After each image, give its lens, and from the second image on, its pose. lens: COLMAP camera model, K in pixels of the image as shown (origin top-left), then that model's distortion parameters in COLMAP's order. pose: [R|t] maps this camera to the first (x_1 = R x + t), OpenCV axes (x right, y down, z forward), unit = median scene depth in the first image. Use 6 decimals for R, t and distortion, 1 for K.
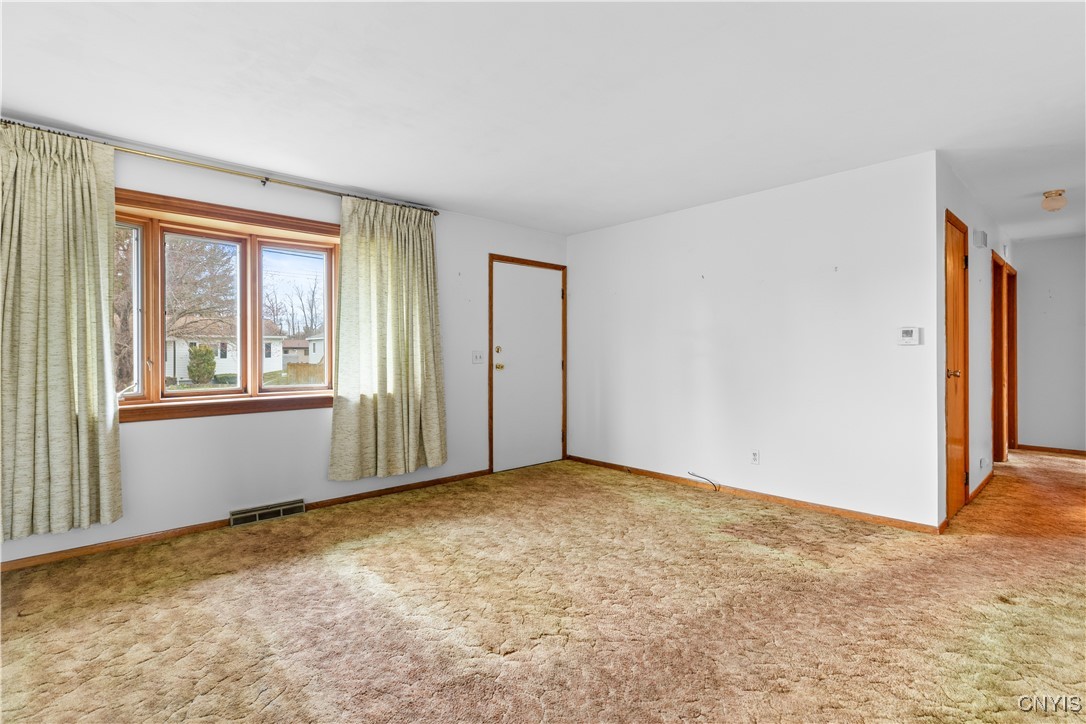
lens RADIAL K [[504.0, 0, 538.9], [0, 504.0, 352.4], [0, 0, 1]] dist [-0.001050, -0.000638]
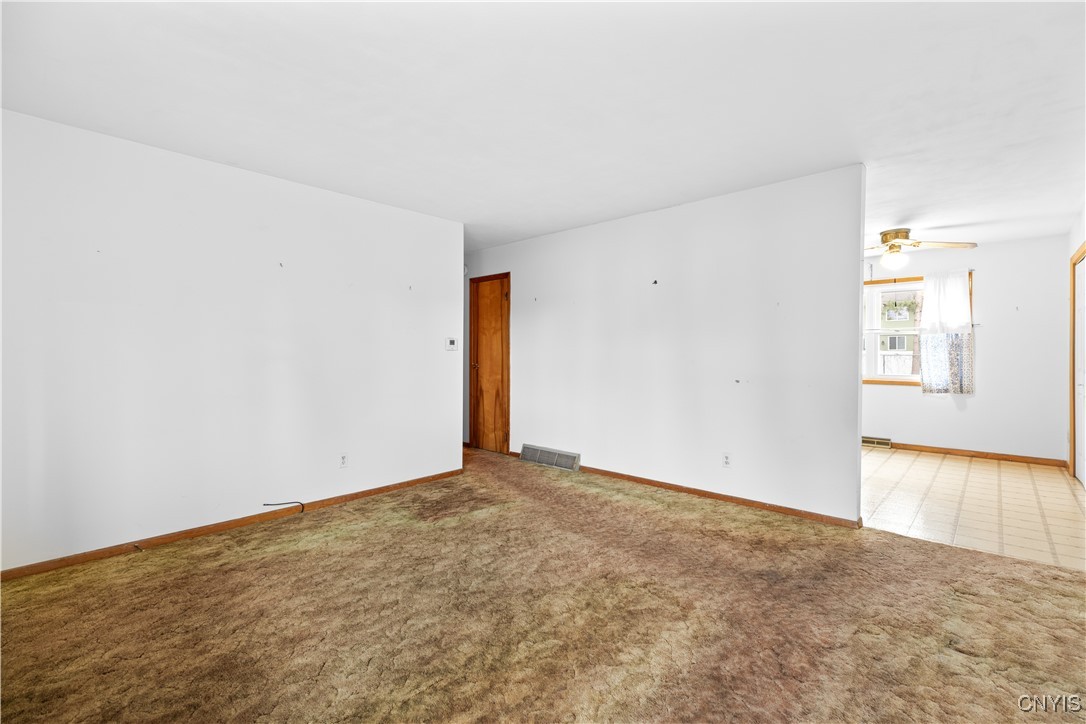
lens RADIAL K [[476.0, 0, 556.9], [0, 476.0, 352.4], [0, 0, 1]] dist [0.000913, 0.000001]
pose [[-0.076915, 0.004893, 0.997026, -0.675230], [0.001070, 0.999988, -0.004825, -0.001522], [-0.997037, 0.000696, -0.076919, 0.806122]]
